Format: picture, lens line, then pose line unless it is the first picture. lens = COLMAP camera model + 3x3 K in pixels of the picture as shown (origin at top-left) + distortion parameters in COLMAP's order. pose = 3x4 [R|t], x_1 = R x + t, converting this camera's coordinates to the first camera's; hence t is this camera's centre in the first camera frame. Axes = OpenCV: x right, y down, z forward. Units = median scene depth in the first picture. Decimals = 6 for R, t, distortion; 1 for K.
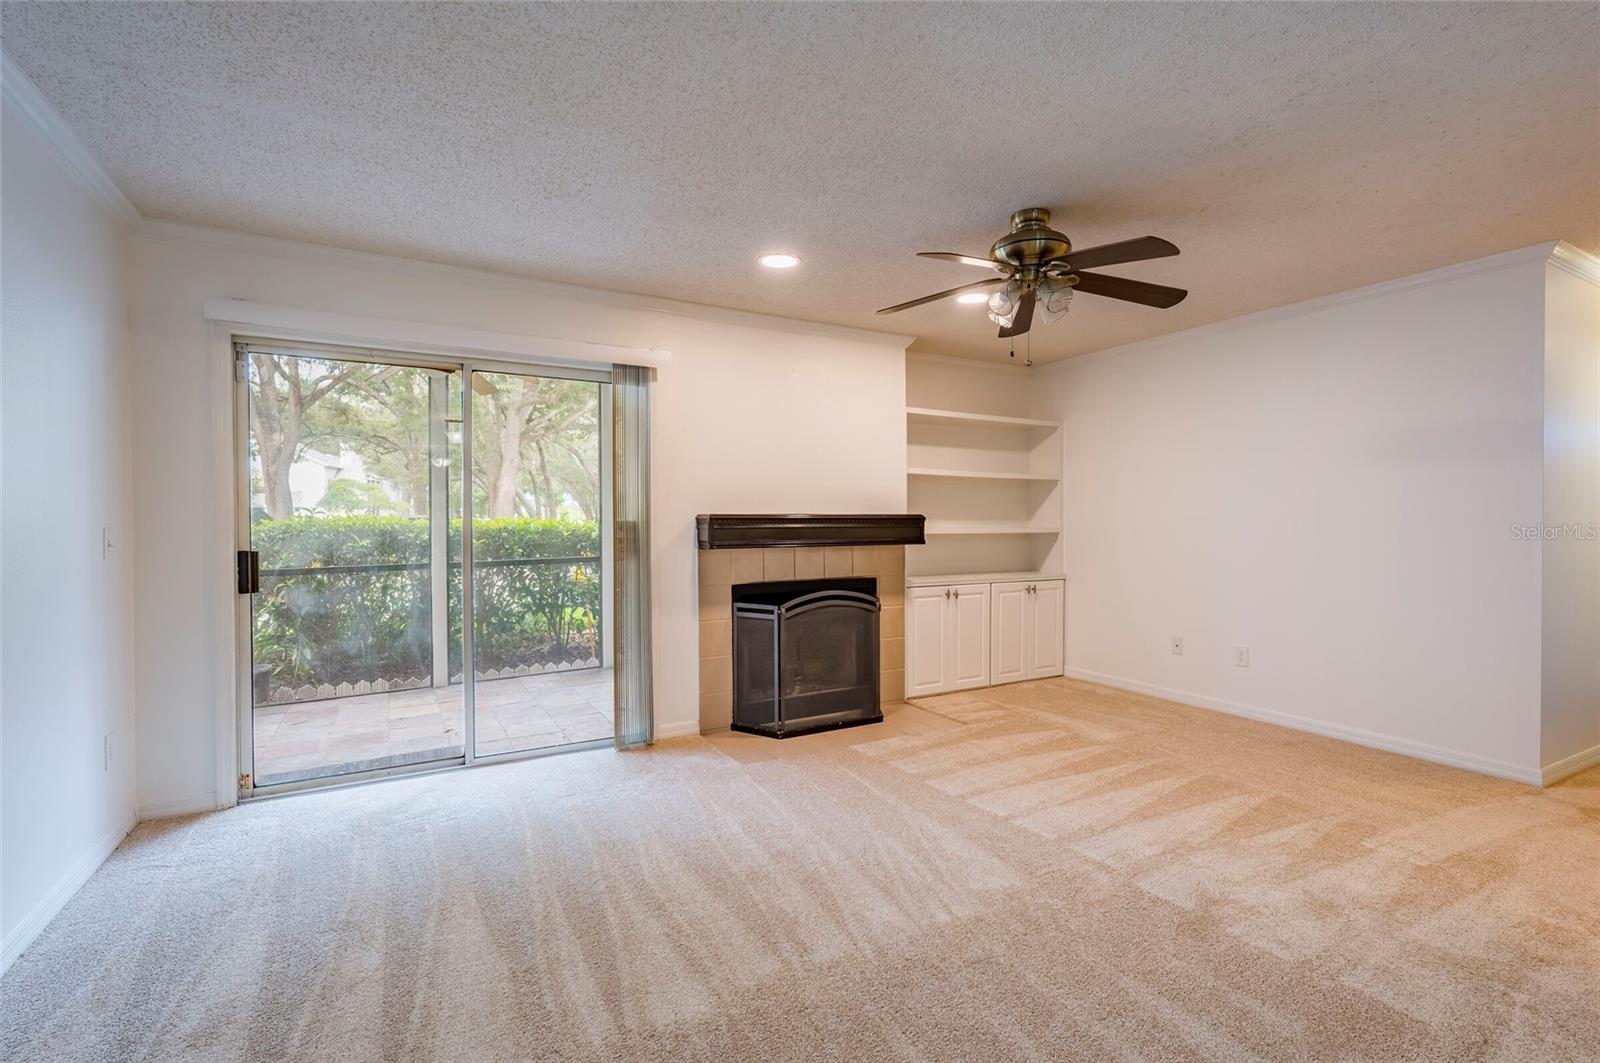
lens RADIAL K [[718.6, 0, 805.1], [0, 718.6, 531.3], [0, 0, 1]] dist [0.004582, -0.001189]
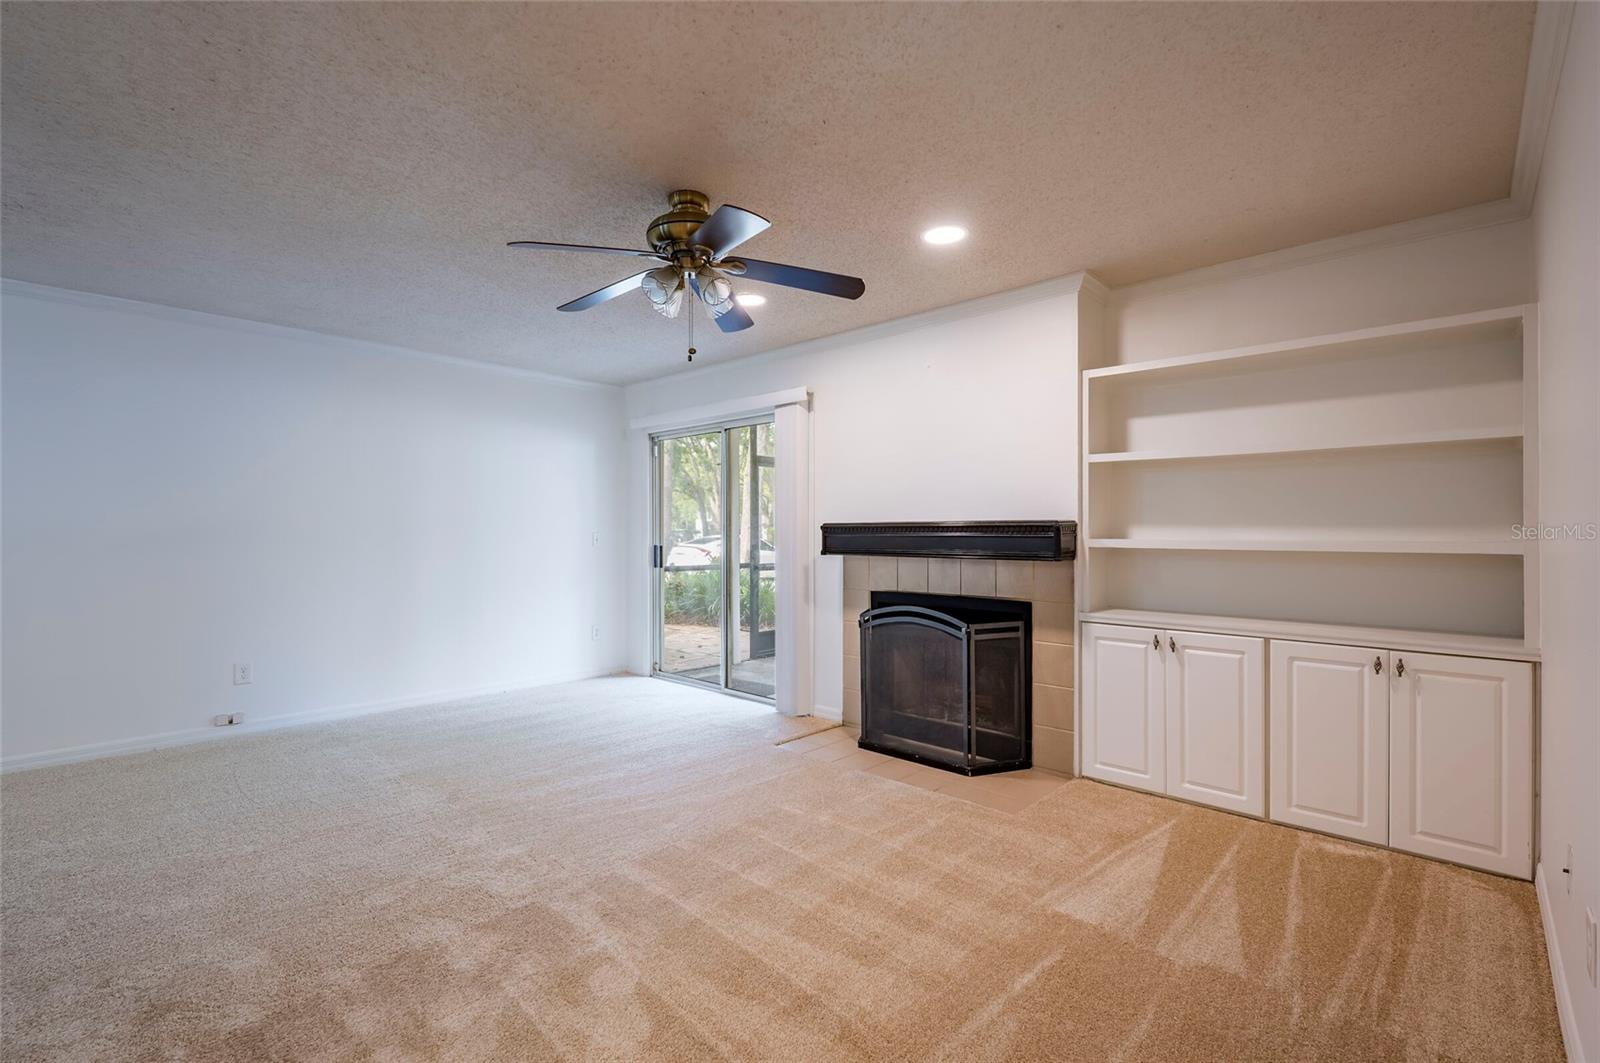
lens RADIAL K [[708.9, 0, 804.5], [0, 708.9, 531.2], [0, 0, 1]] dist [0.004619, -0.003553]
pose [[0.306772, 0.001633, -0.951782, 0.764678], [-0.014099, 0.999897, -0.002829, -0.006766], [0.951679, 0.014287, 0.306763, 0.539134]]
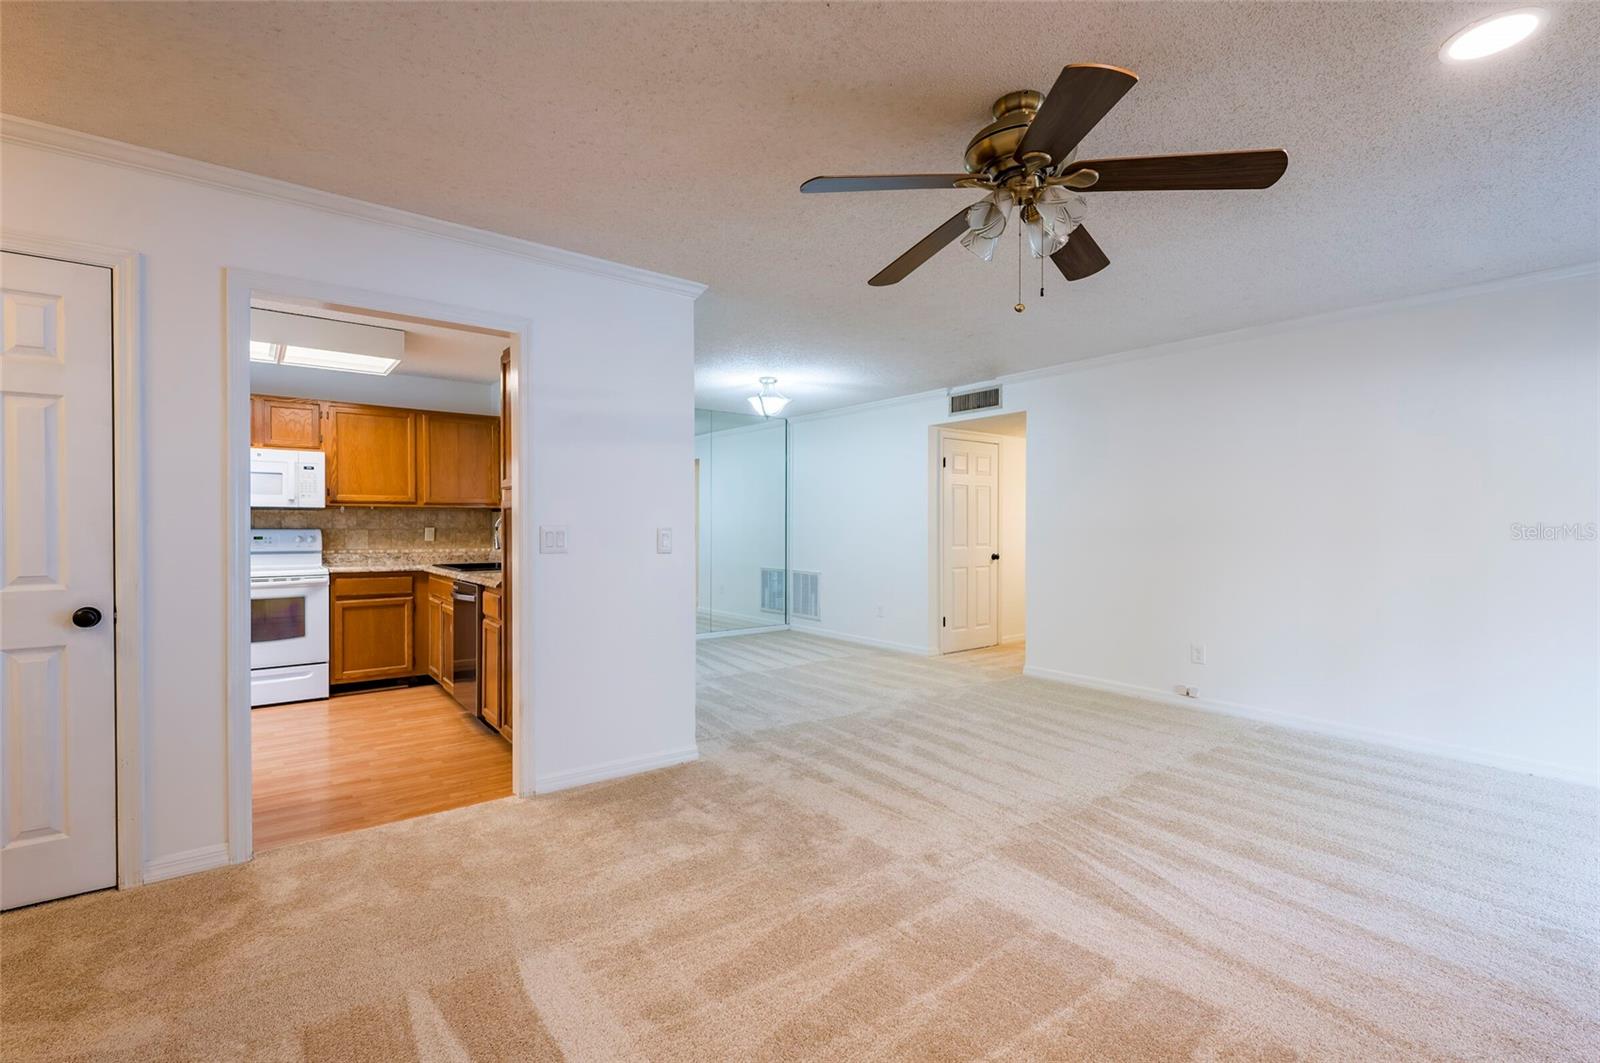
lens RADIAL K [[708.9, 0, 804.5], [0, 708.9, 531.2], [0, 0, 1]] dist [0.004619, -0.003553]
pose [[-0.988737, 0.001559, -0.149653, 0.387975], [-0.001522, 0.999789, 0.020471, -0.013933], [0.149653, 0.020468, -0.988527, 1.060605]]
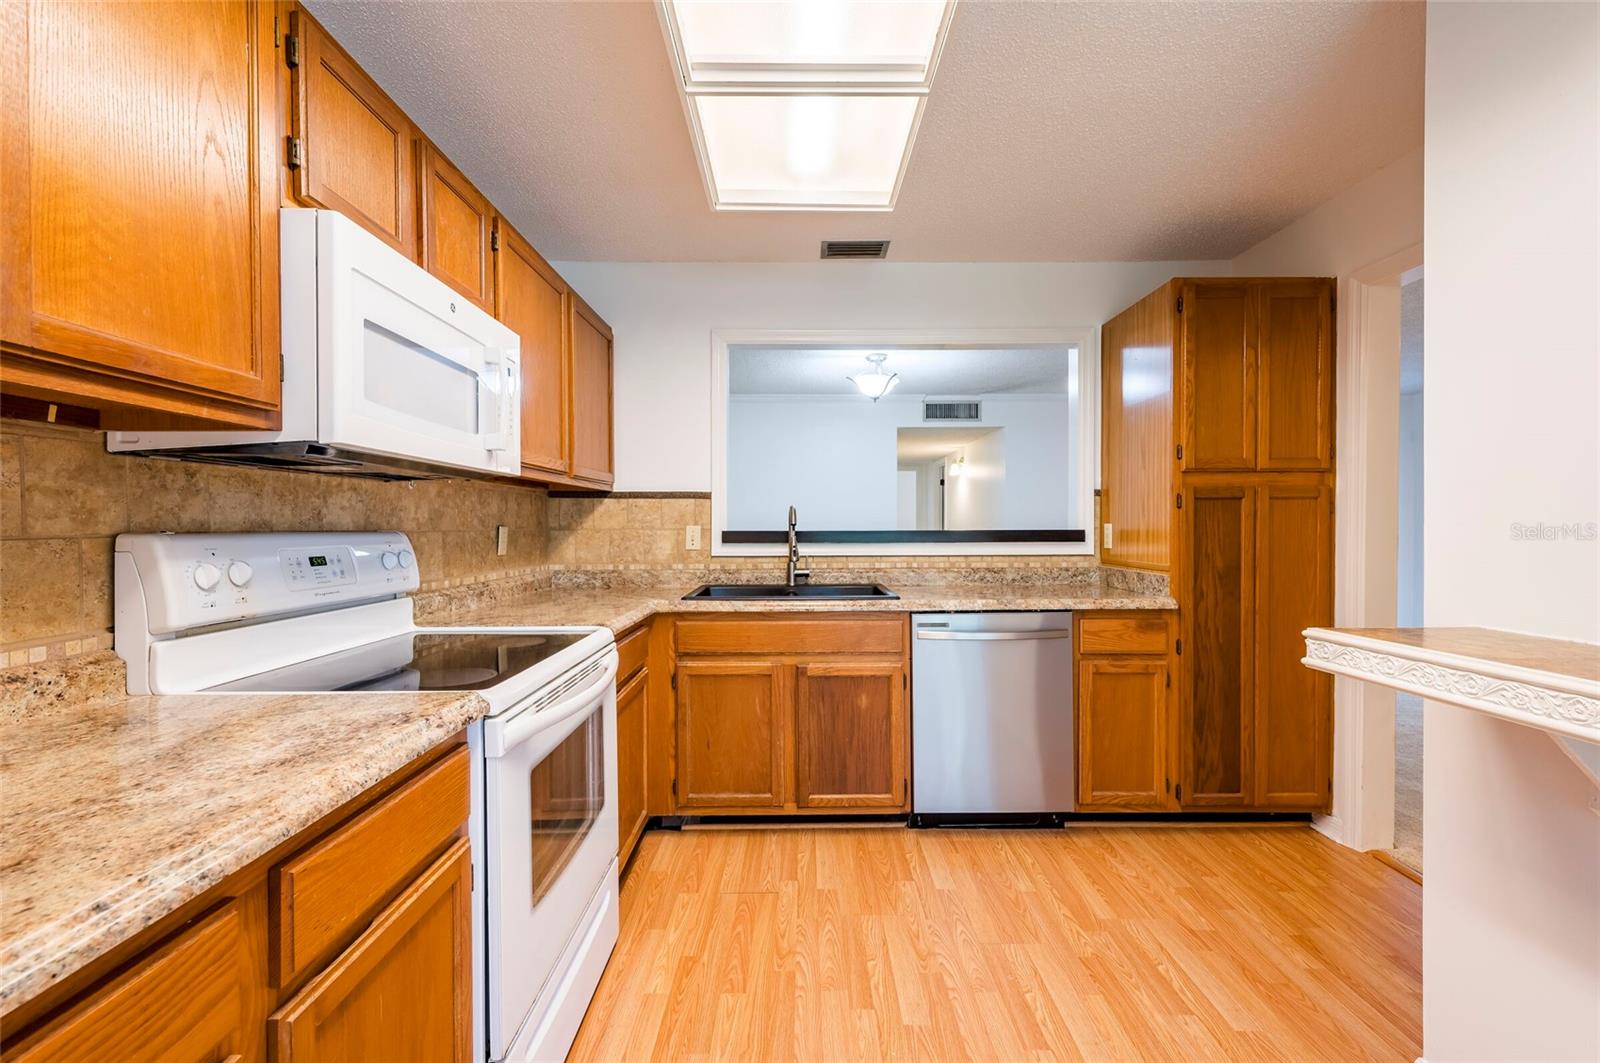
lens RADIAL K [[668.2, 0, 804.3], [0, 668.2, 531.4], [0, 0, 1]] dist [0.008601, -0.000391]
pose [[-0.483986, 0.011191, -0.875004, 1.251382], [-0.009314, 0.999796, 0.017939, -0.002029], [0.875026, 0.016831, -0.483783, 0.193308]]
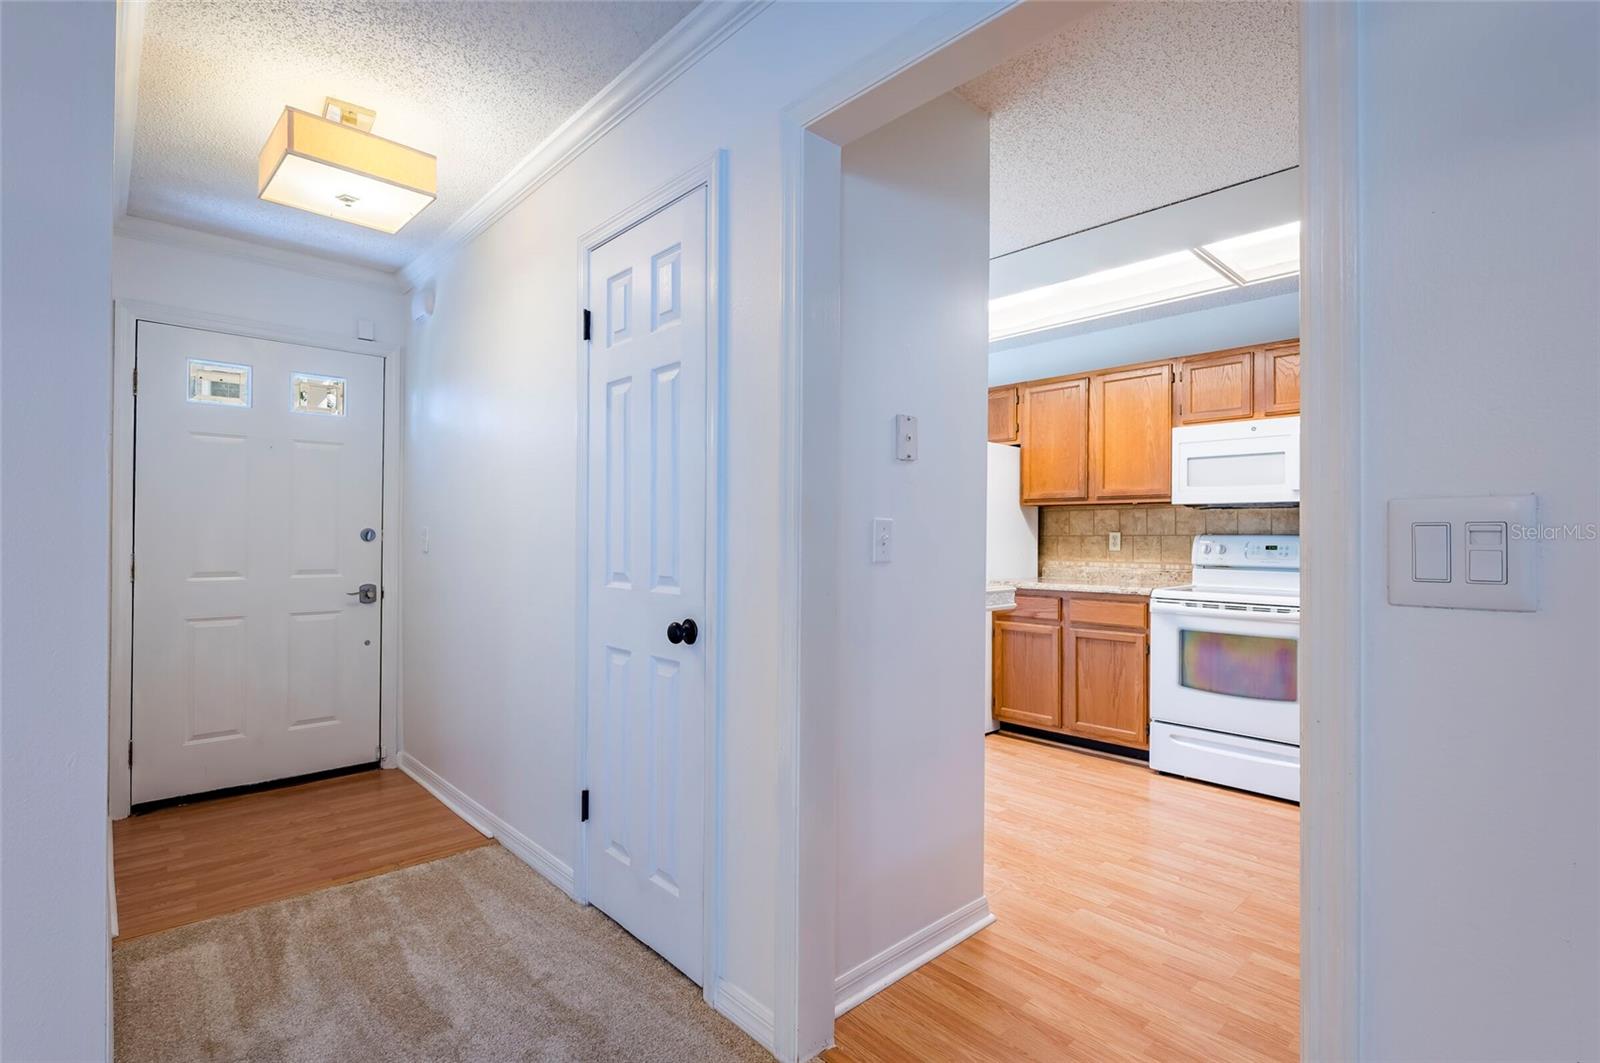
lens RADIAL K [[747.7, 0, 804.2], [0, 747.7, 529.6], [0, 0, 1]] dist [0.001893, 0.000157]
pose [[-0.242911, 0.008561, 0.970011, 0.387199], [0.006442, 0.999953, -0.007212, 0.003496], [-0.970027, 0.004497, -0.242954, 0.532360]]
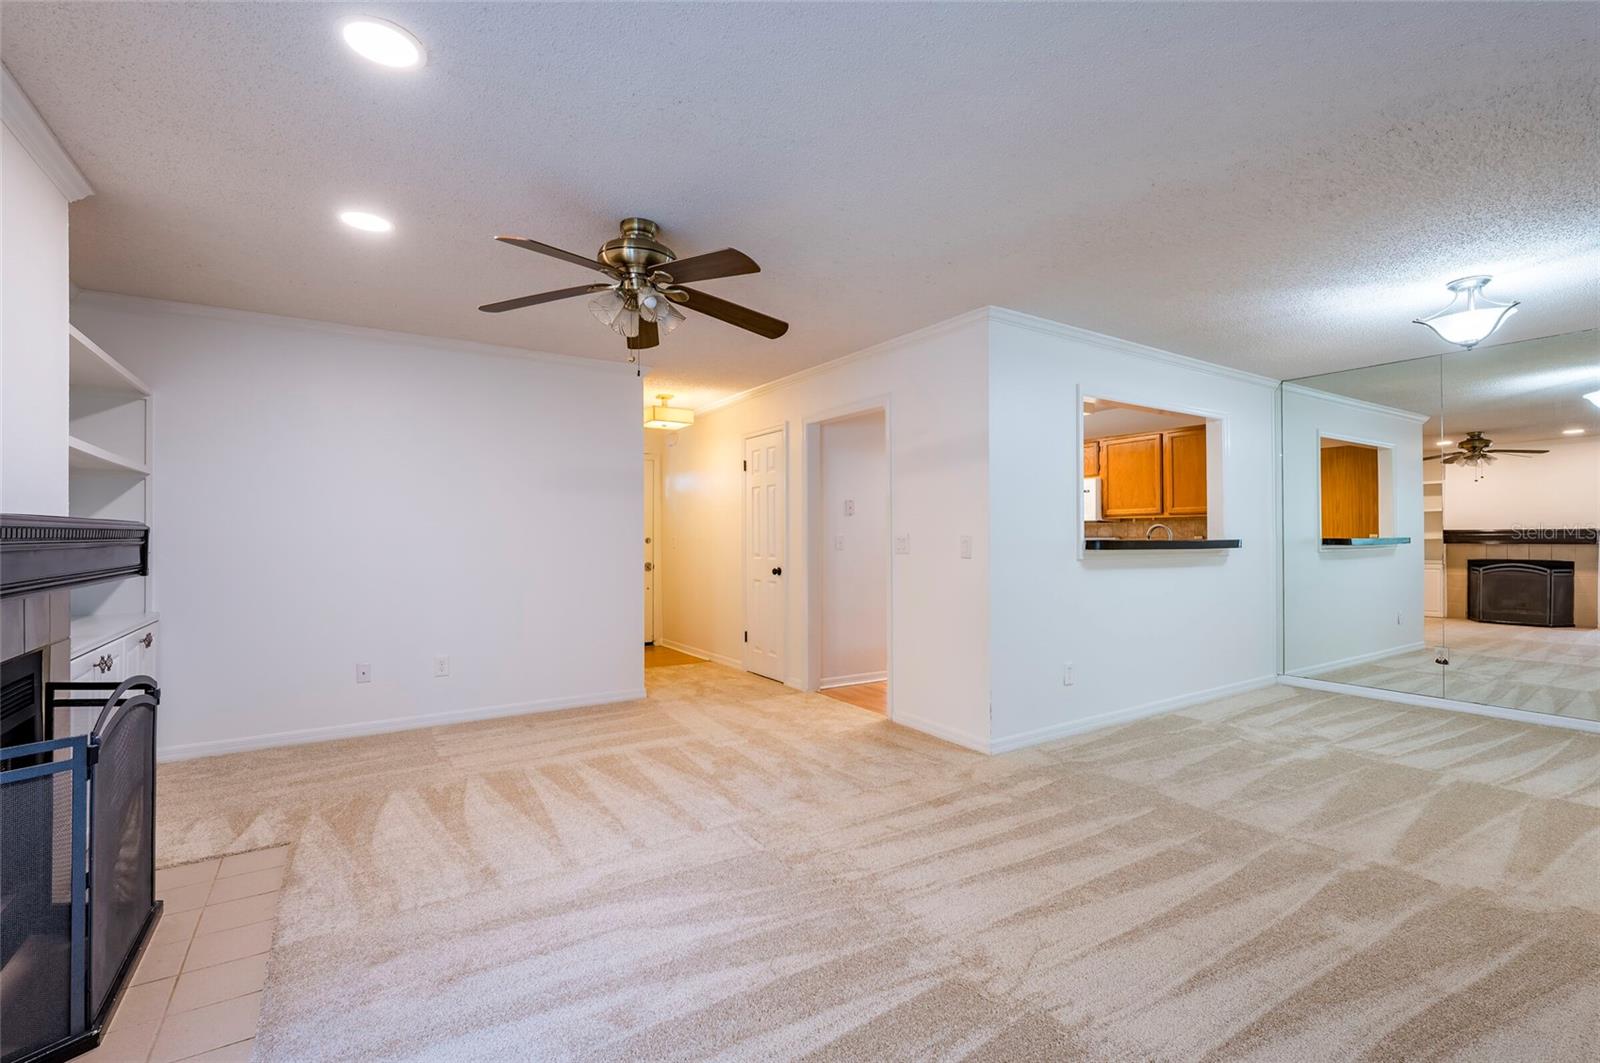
lens RADIAL K [[708.9, 0, 804.5], [0, 708.9, 531.2], [0, 0, 1]] dist [0.004619, -0.003553]
pose [[-0.073484, 0.009391, 0.997252, -0.424859], [0.014697, 0.999857, -0.008333, -0.002122], [-0.997188, 0.014044, -0.073611, 0.539340]]
